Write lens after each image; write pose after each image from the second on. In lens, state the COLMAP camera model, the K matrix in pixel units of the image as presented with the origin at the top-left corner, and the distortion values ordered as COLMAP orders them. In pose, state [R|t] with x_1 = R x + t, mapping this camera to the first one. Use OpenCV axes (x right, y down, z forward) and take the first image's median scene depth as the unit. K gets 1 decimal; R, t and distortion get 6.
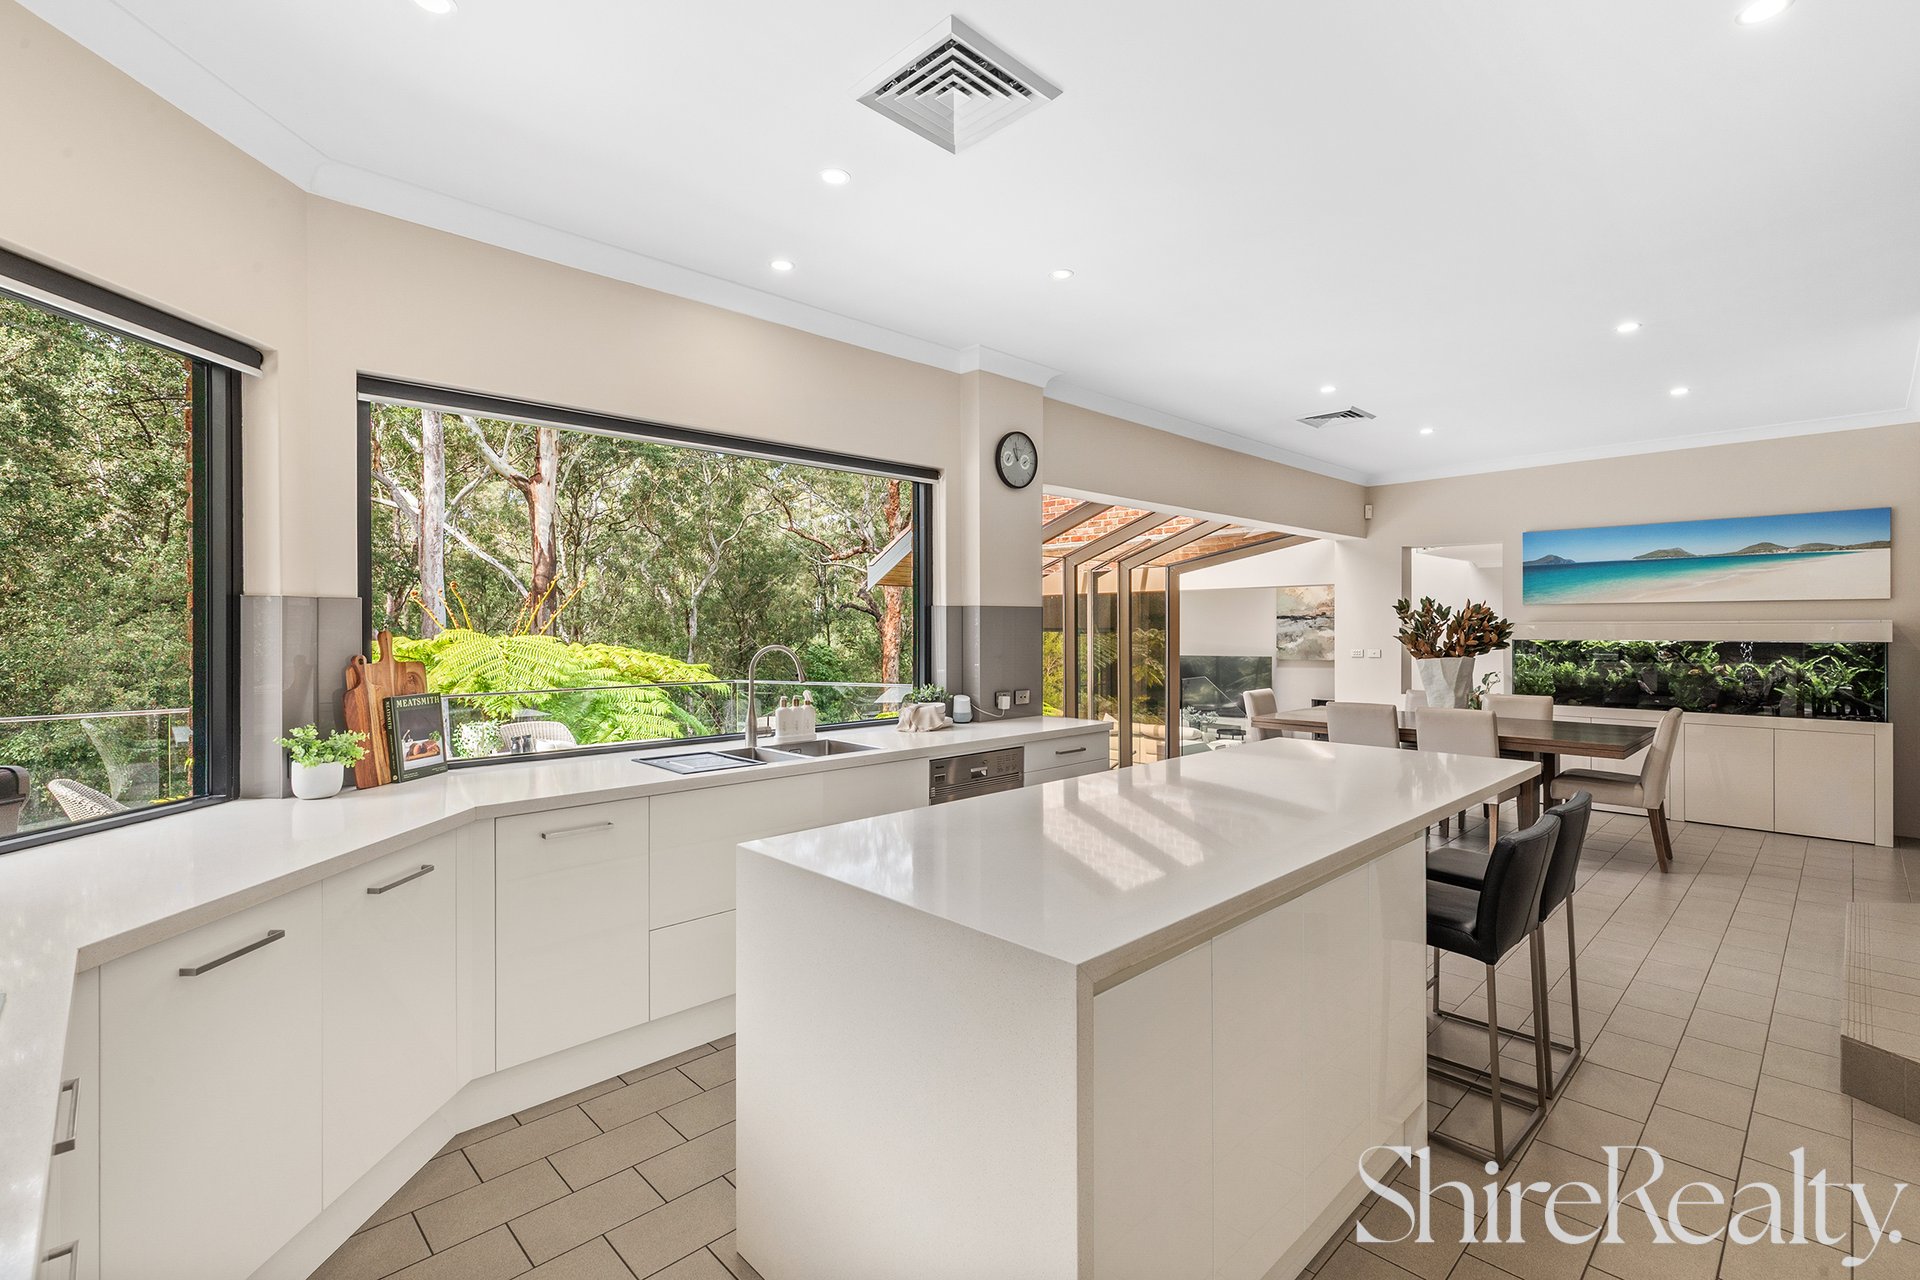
lens RADIAL K [[867.2, 0, 961.0], [0, 867.2, 630.4], [0, 0, 1]] dist [-0.001039, 0.000266]
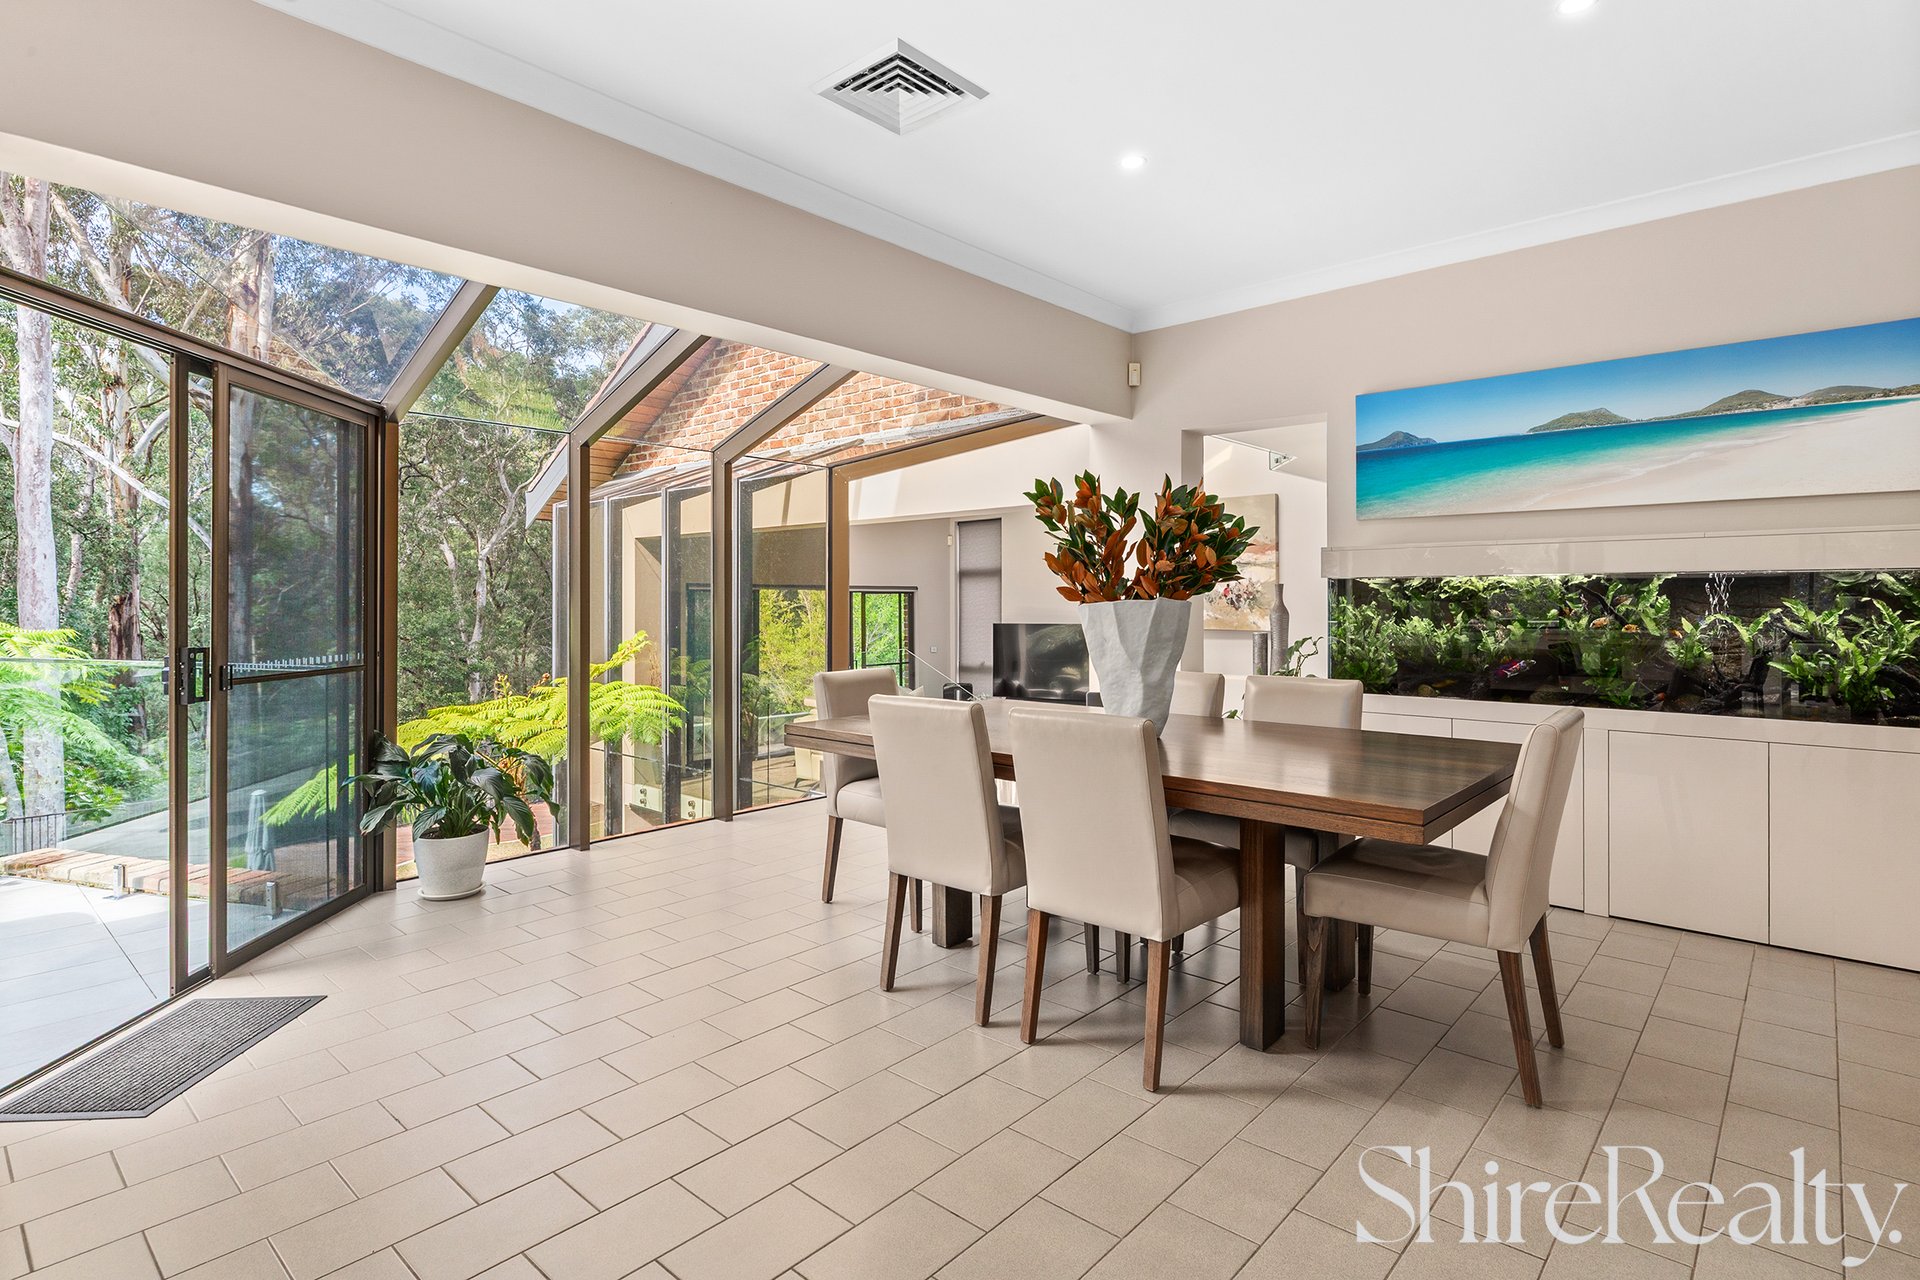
lens RADIAL K [[970.4, 0, 966.6], [0, 970.4, 603.2], [0, 0, 1]] dist [-0.005432, -0.001595]
pose [[0.997088, 0.001561, 0.076244, 0.396840], [-0.001494, 0.999998, -0.000939, 0.030973], [-0.076245, 0.000822, 0.997089, 0.438785]]
